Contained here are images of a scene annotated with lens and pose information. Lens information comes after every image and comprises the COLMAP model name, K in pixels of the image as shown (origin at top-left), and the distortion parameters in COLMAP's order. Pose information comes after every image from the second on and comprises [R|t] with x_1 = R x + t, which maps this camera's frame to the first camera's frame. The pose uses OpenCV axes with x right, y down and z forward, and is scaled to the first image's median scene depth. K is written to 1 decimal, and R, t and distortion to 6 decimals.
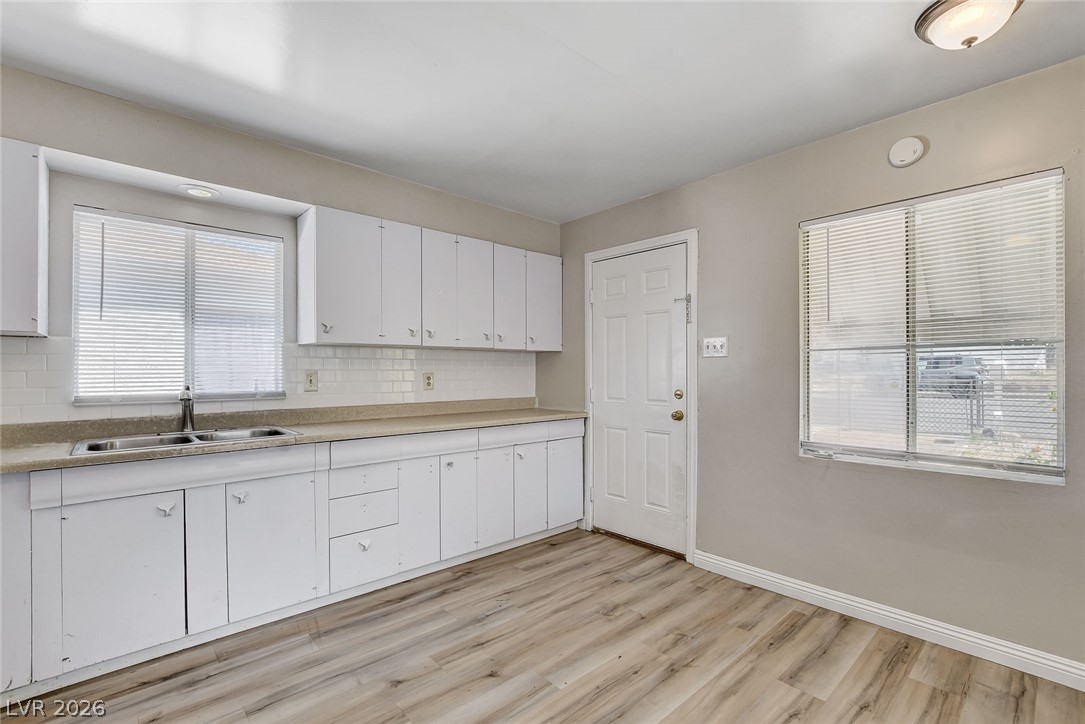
lens RADIAL K [[476.8, 0, 541.0], [0, 476.8, 369.8], [0, 0, 1]] dist [-0.020741, 0.003027]
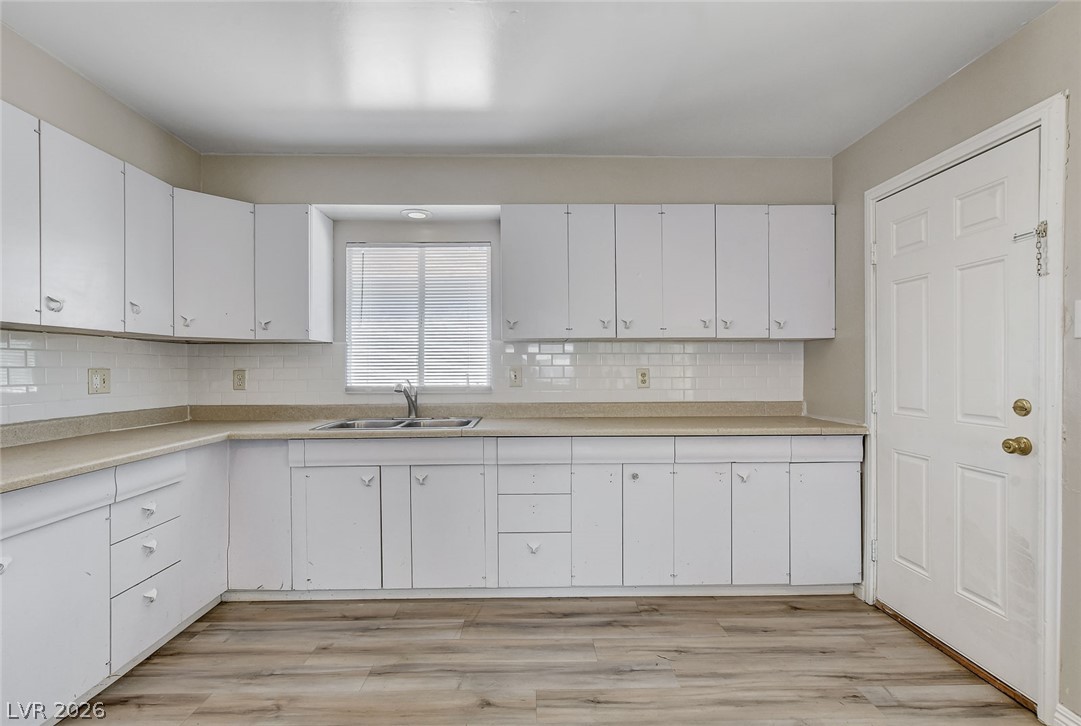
lens RADIAL K [[495.7, 0, 536.9], [0, 495.7, 370.2], [0, 0, 1]] dist [-0.014716, 0.005895]
pose [[0.753840, 0.001908, -0.657055, 0.258329], [0.005257, 0.999946, 0.008934, 0.000286], [0.657037, -0.010189, 0.753789, 0.219213]]
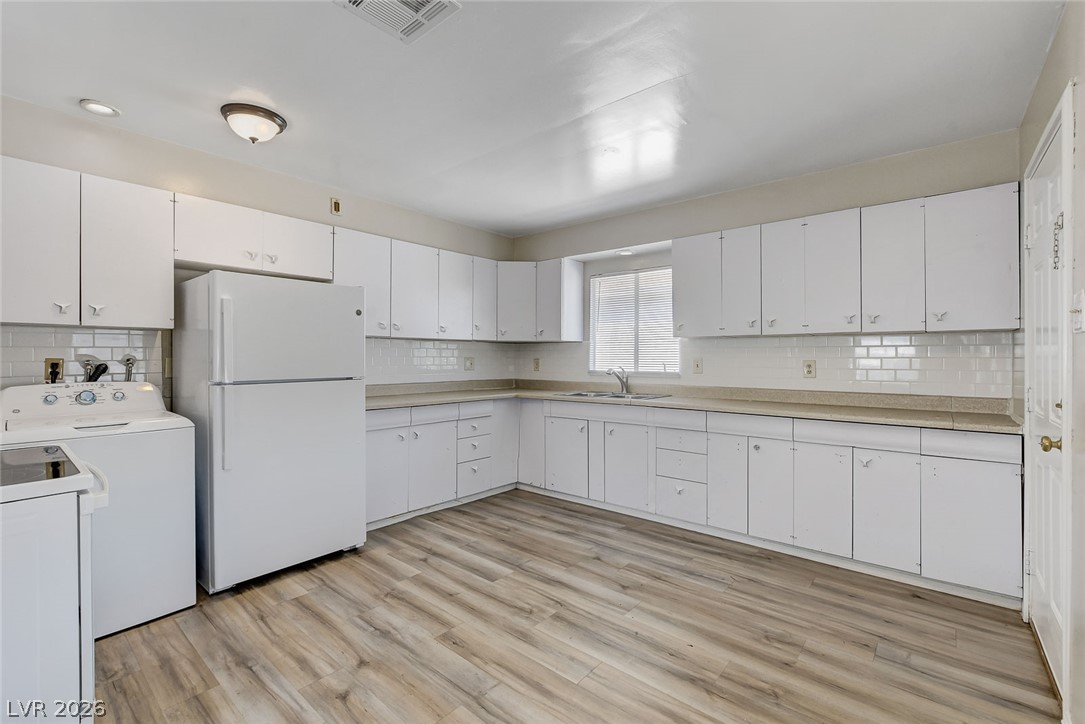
lens RADIAL K [[476.8, 0, 541.7], [0, 476.8, 355.2], [0, 0, 1]] dist [-0.020741, 0.003027]
pose [[0.132015, -0.002254, -0.991245, 0.783493], [0.001248, 0.999997, -0.002107, -0.003381], [0.991247, -0.000959, 0.132017, 0.390433]]
